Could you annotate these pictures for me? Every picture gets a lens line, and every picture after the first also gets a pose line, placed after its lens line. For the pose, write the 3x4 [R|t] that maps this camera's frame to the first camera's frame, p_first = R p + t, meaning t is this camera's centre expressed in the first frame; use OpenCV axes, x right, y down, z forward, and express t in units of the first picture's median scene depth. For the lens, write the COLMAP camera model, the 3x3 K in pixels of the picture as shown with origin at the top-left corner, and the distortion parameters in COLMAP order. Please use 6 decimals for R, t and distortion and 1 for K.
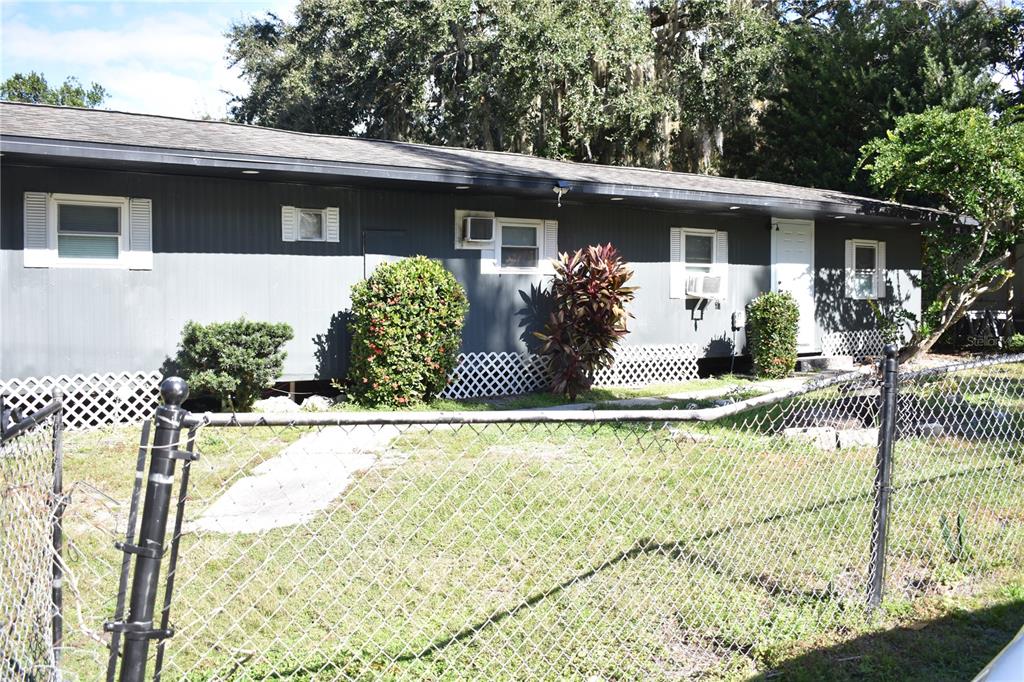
lens RADIAL K [[1006.0, 0, 511.9], [0, 1006.0, 334.1], [0, 0, 1]] dist [-0.087929, 0.000000]
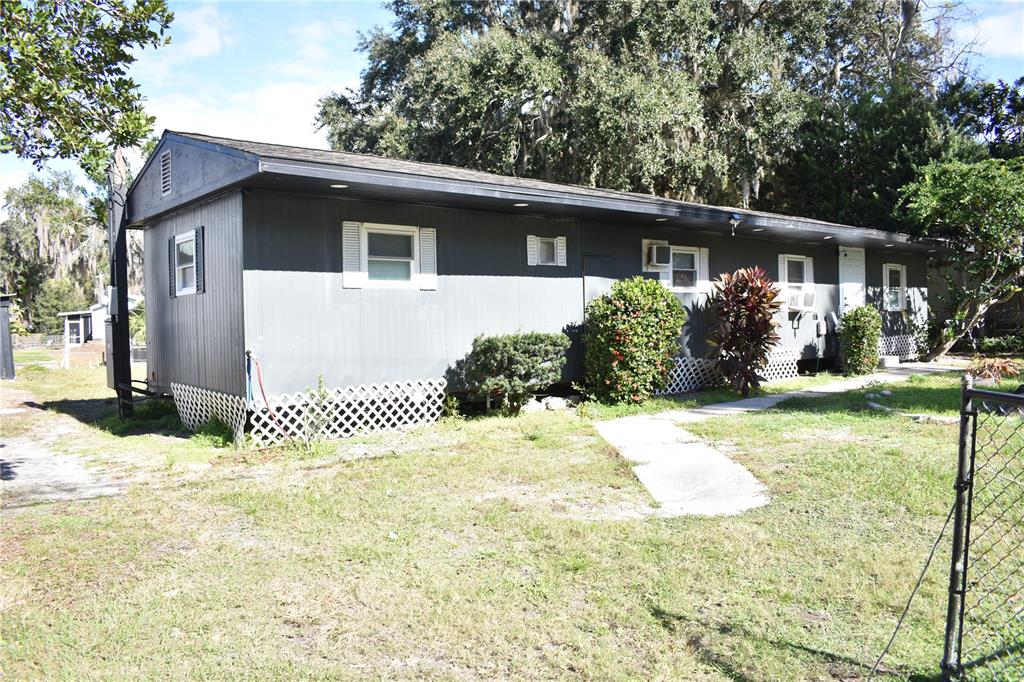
lens RADIAL K [[800.7, 0, 516.4], [0, 800.7, 344.7], [0, 0, 1]] dist [-0.113643, 0.025367]
pose [[0.998105, -0.020473, 0.058023, -0.256034], [0.020833, 0.999767, -0.005616, 0.004358], [-0.057895, 0.006814, 0.998299, 0.059296]]
